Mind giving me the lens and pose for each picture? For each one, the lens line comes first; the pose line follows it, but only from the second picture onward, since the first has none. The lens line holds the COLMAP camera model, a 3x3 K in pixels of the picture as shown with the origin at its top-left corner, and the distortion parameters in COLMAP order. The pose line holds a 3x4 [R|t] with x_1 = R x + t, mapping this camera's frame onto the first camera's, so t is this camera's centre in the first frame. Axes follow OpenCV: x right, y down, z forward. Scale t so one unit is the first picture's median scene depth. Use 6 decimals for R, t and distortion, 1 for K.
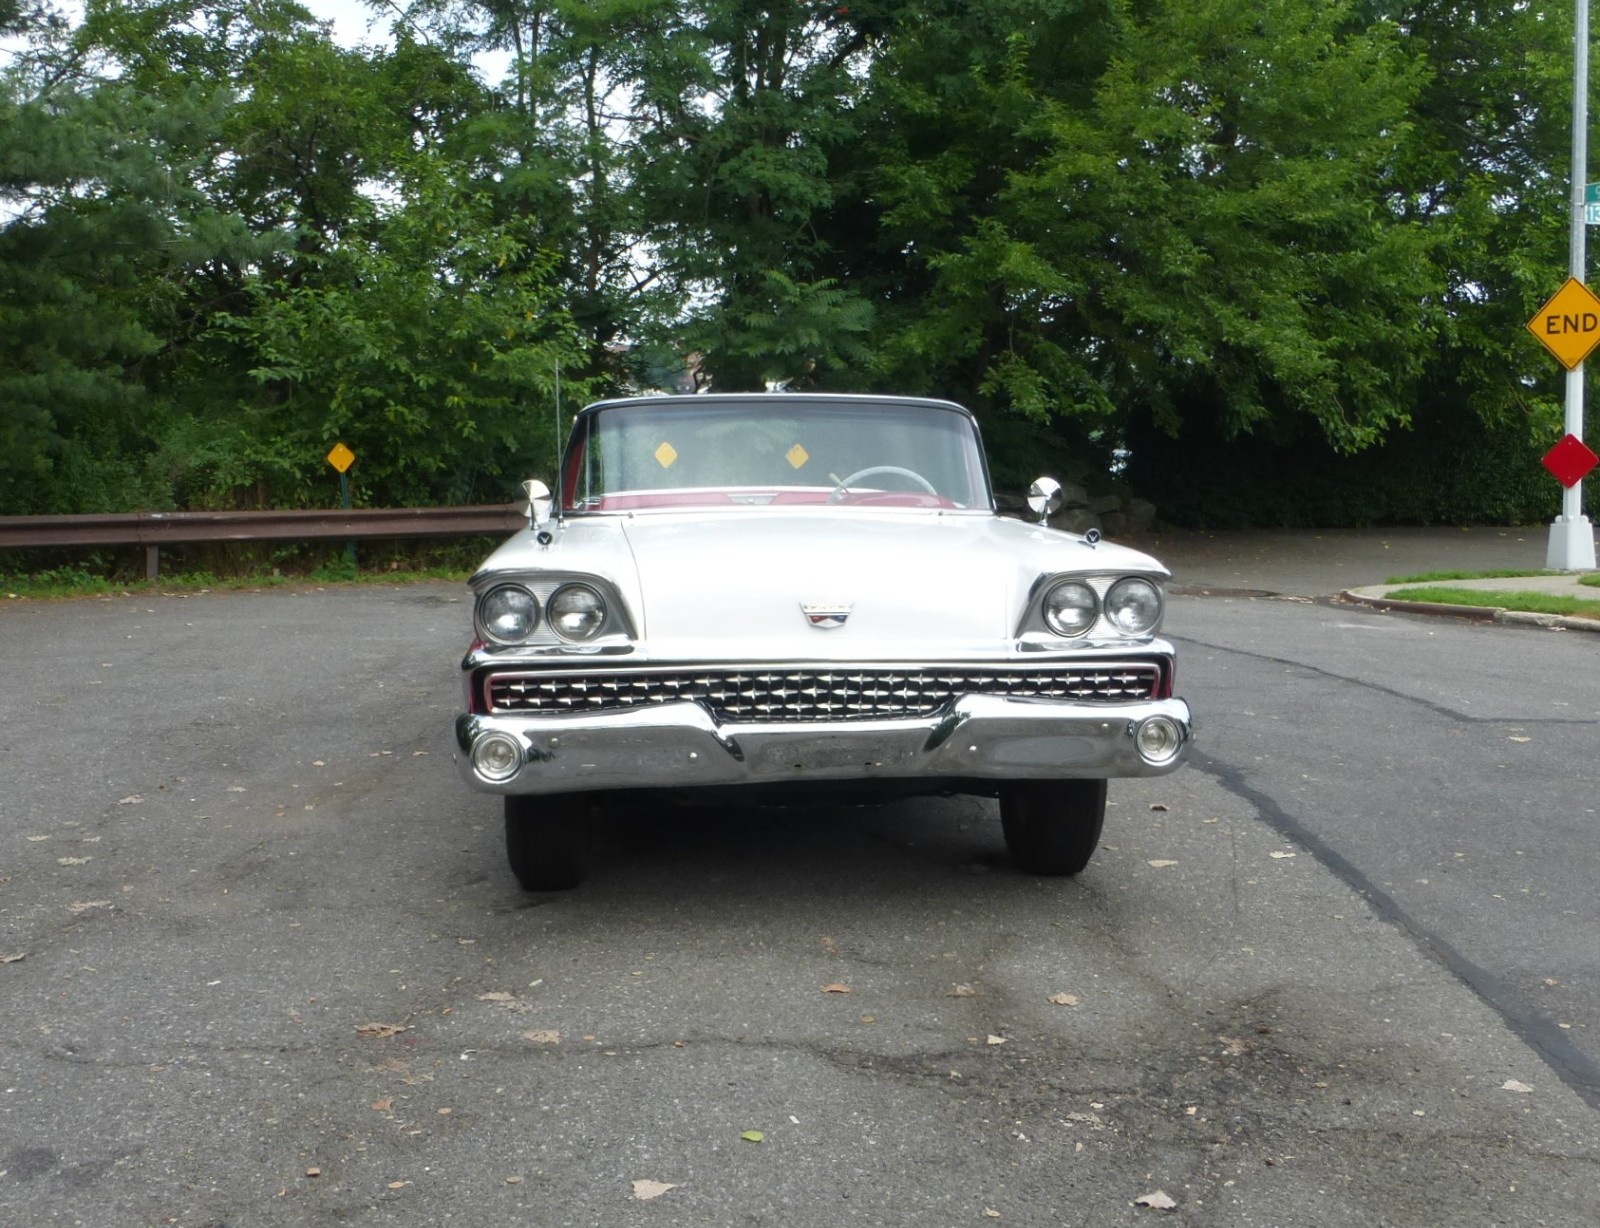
lens RADIAL K [[1871.6, 0, 800.0], [0, 1871.6, 614.0], [0, 0, 1]] dist [-0.053953, 0.264207]
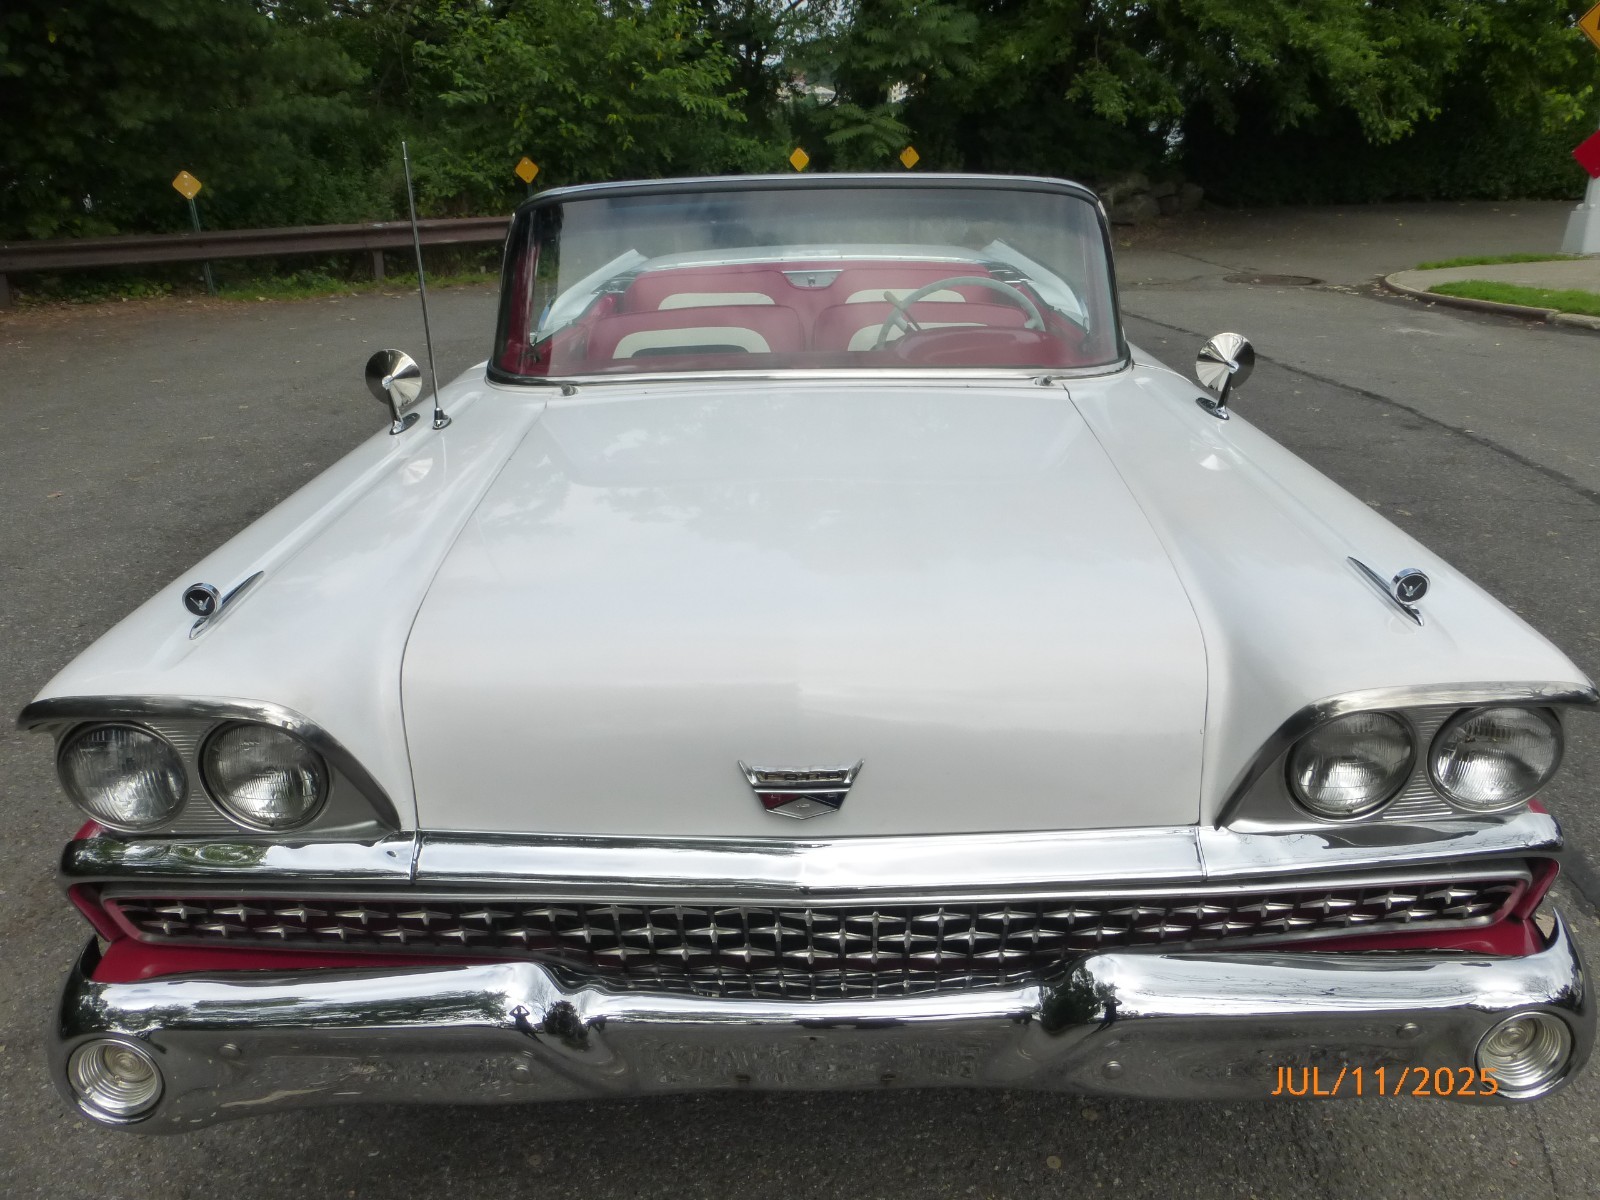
lens RADIAL K [[1199.6, 0, 802.9], [0, 1199.6, 601.2], [0, 0, 1]] dist [-0.005529, 0.002474]
pose [[0.995112, 0.017363, -0.097212, 0.011374], [0.010924, 0.959023, 0.283118, -0.033481], [0.098144, -0.282796, 0.954146, 0.198280]]
